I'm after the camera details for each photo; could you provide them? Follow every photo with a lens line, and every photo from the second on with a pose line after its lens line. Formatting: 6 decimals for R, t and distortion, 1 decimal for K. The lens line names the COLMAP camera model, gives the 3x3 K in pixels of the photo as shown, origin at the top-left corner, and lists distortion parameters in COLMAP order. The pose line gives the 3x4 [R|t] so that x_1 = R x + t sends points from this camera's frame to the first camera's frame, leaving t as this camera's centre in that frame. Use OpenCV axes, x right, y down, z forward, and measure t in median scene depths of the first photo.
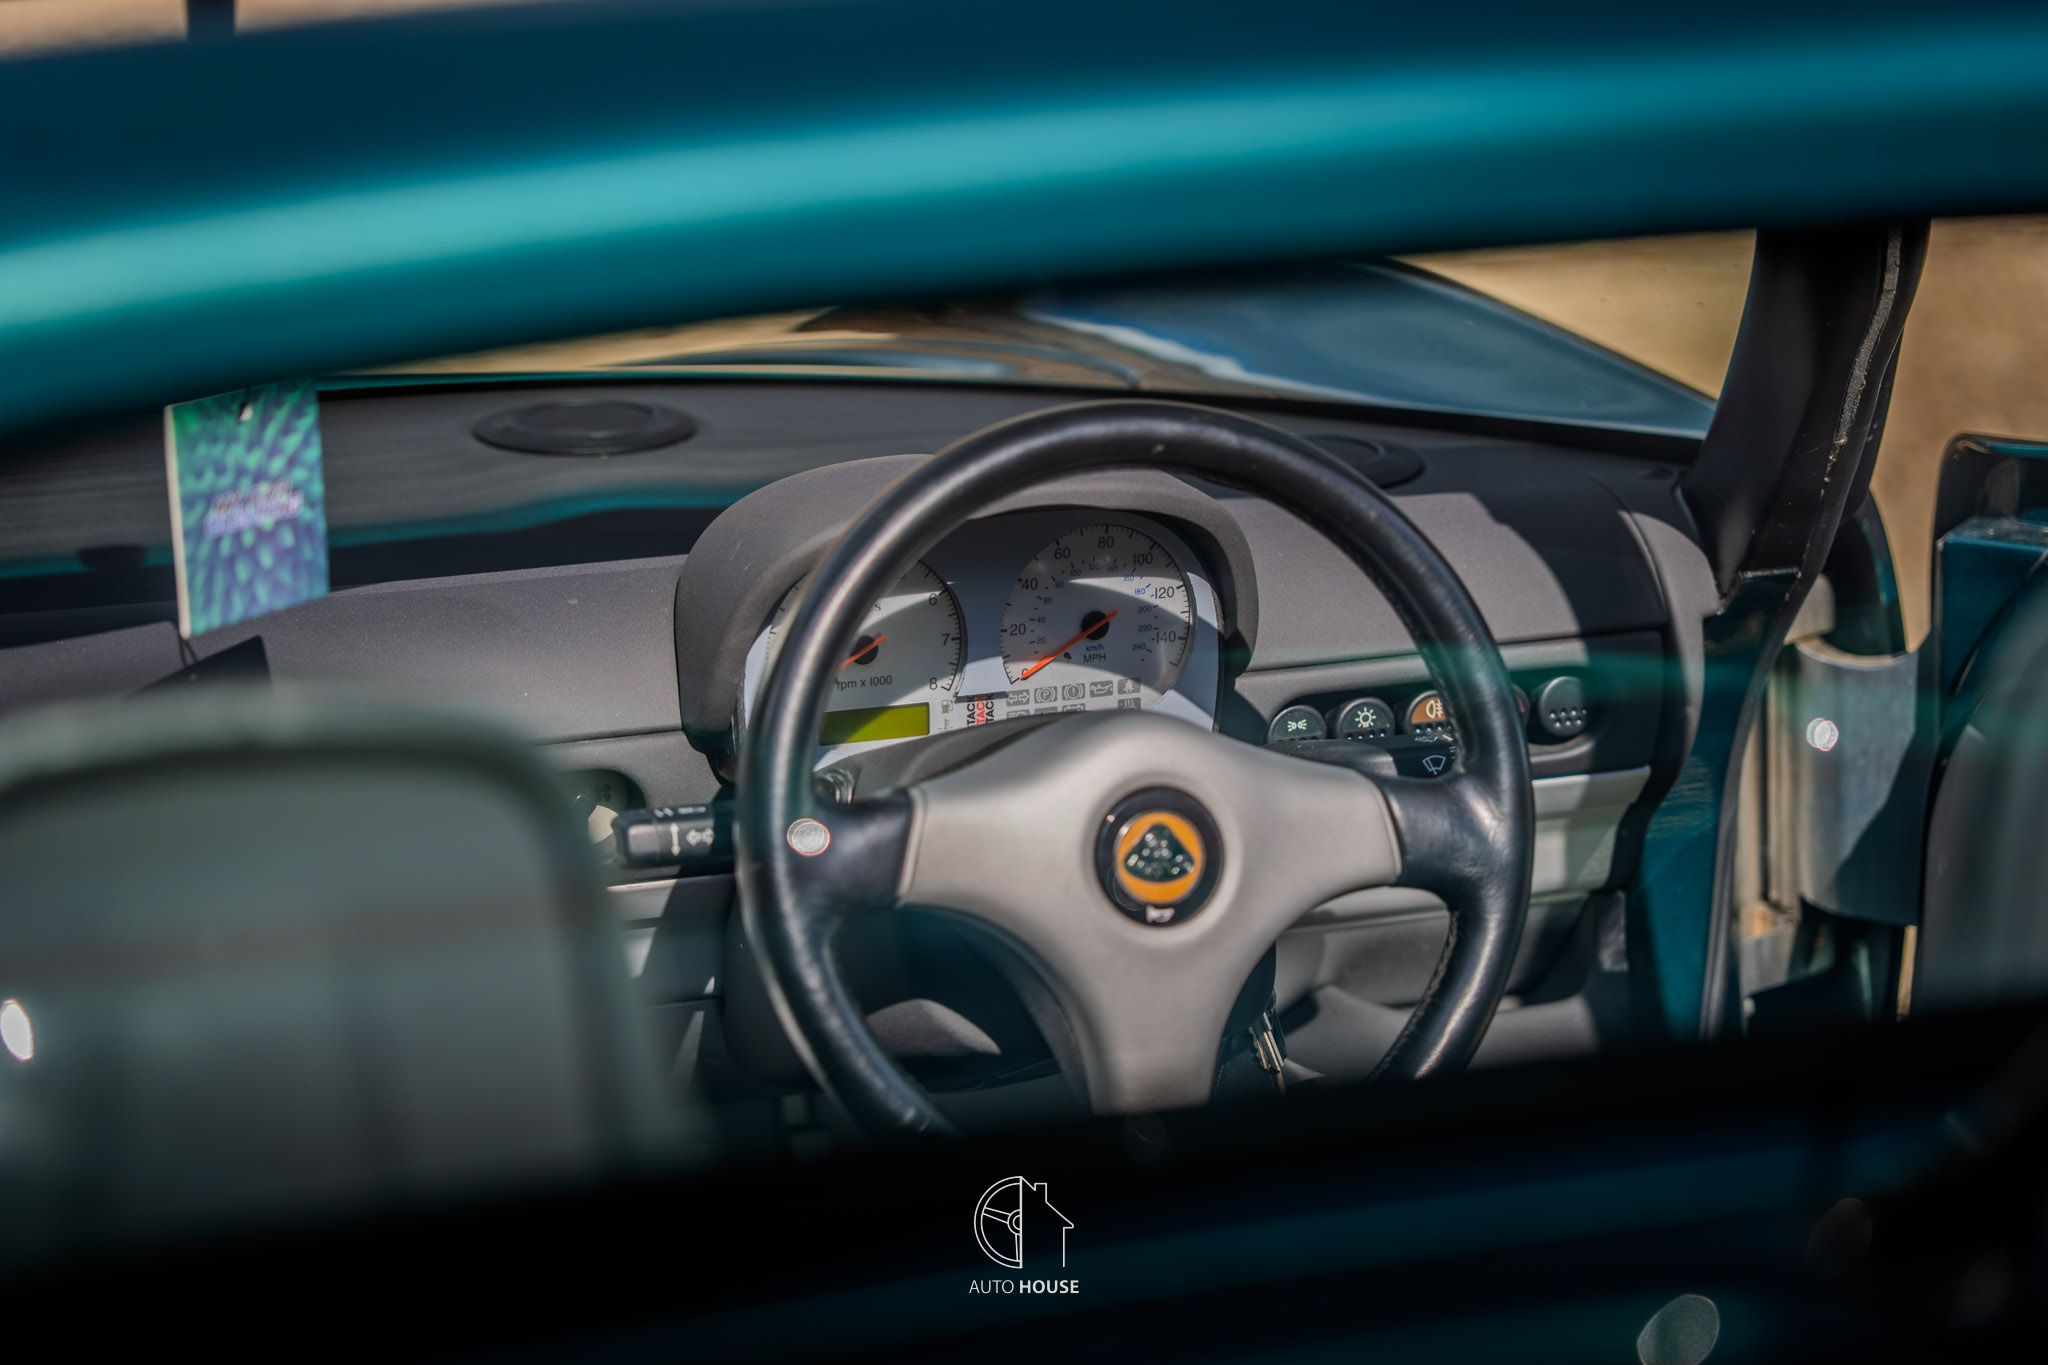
lens RADIAL K [[6360.2, 0, 1024.0], [0, 6360.2, 682.5], [0, 0, 1]] dist [-0.204641, -0.296906]
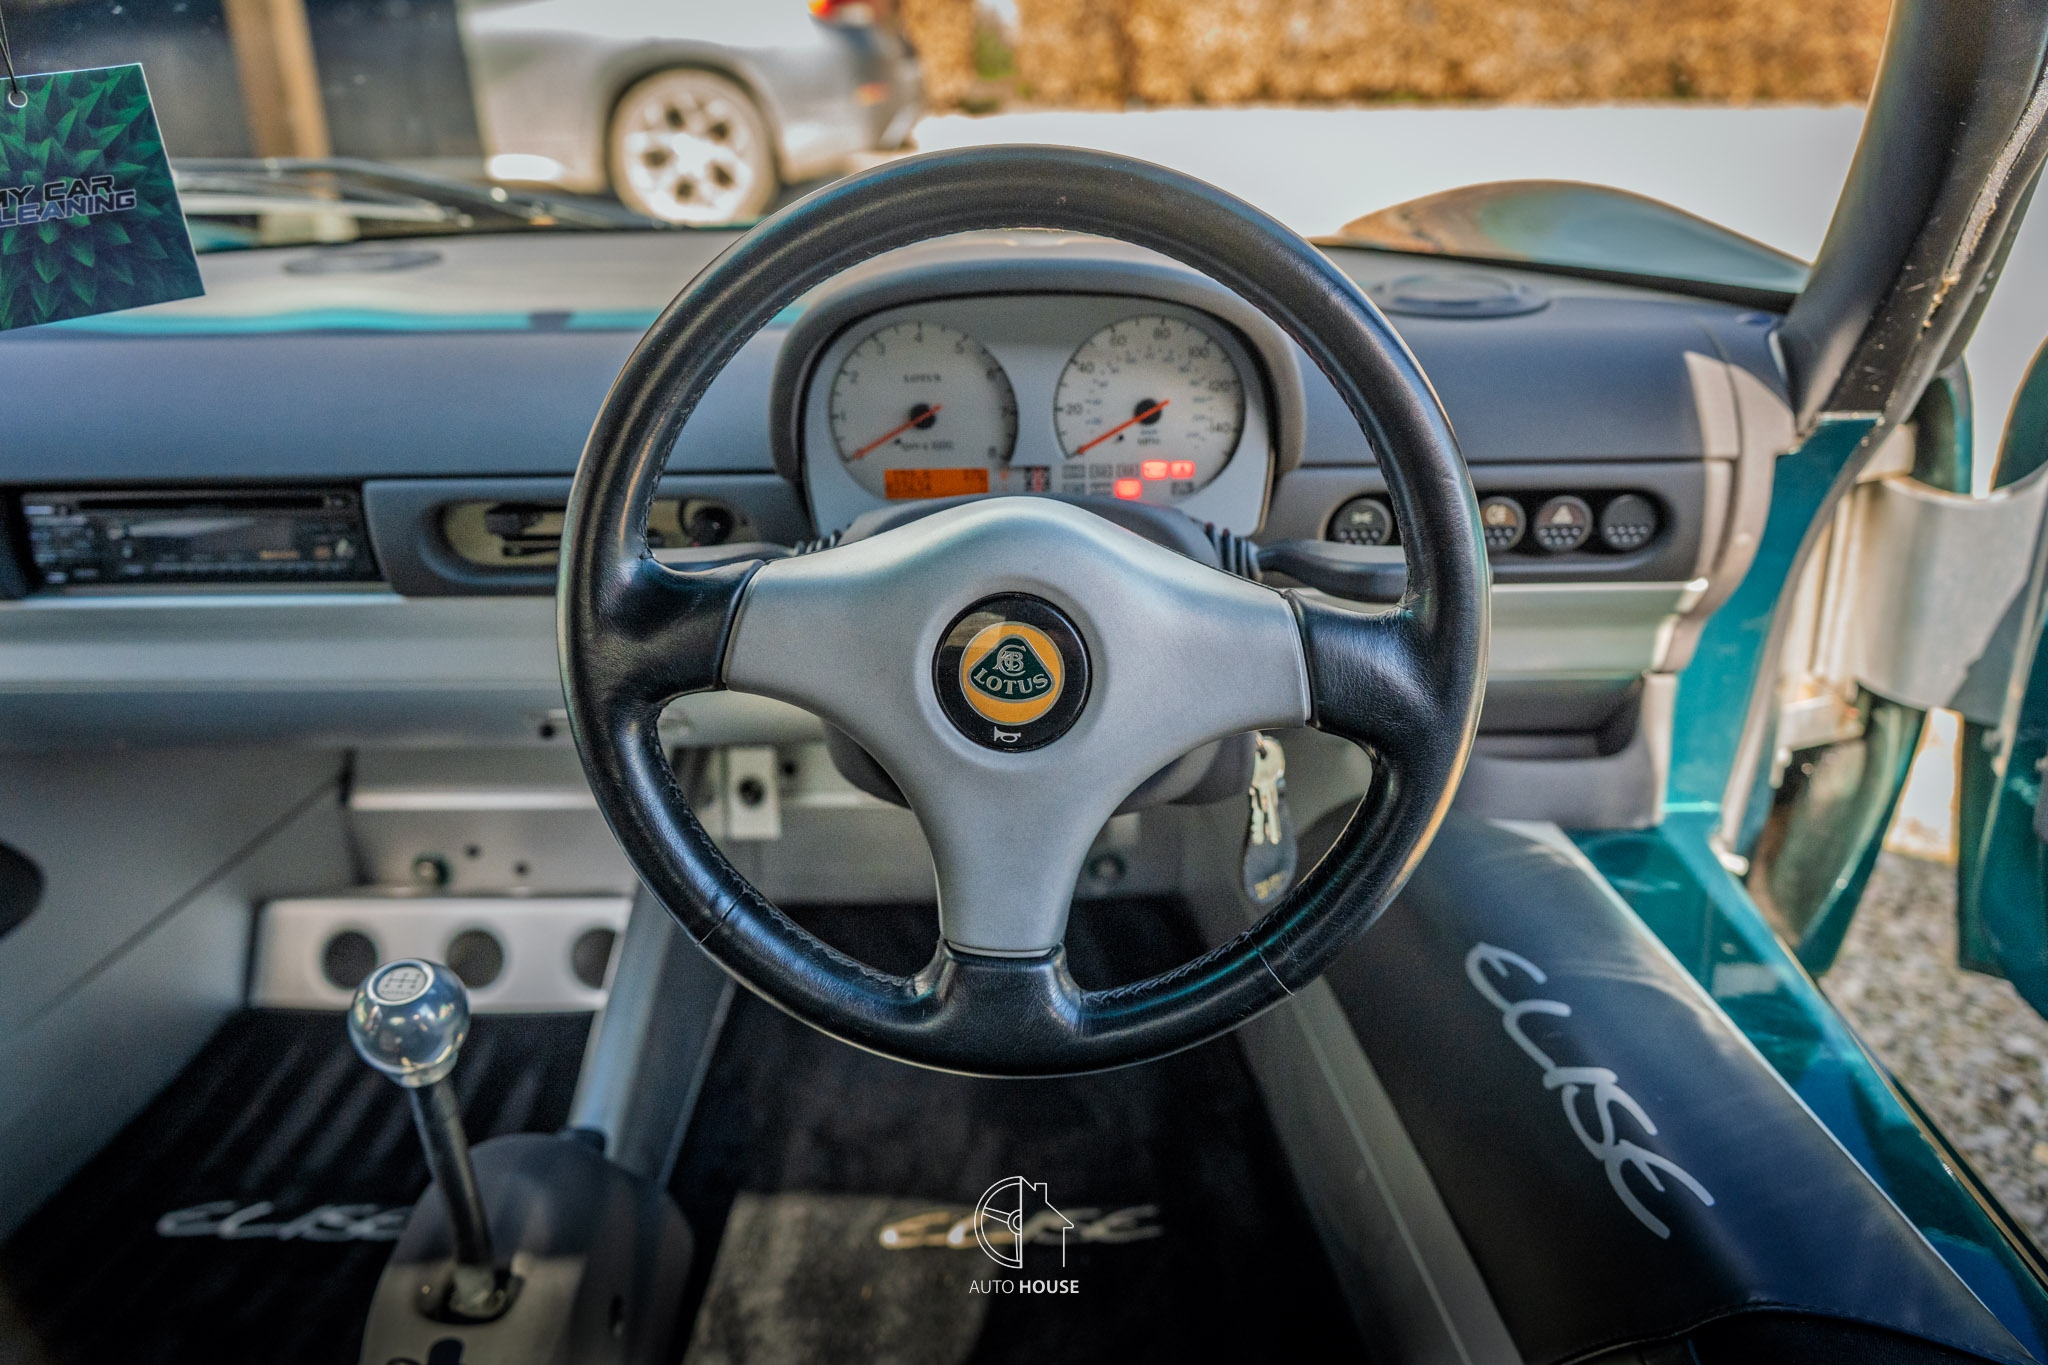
lens RADIAL K [[1664.9, 0, 999.7], [0, 1664.9, 688.4], [0, 0, 1]] dist [-0.011225, 0.003477]
pose [[0.930164, 0.134165, -0.341754, 0.091038], [-0.079689, 0.982426, 0.168787, -0.008469], [0.358393, -0.129765, 0.924508, 0.723433]]
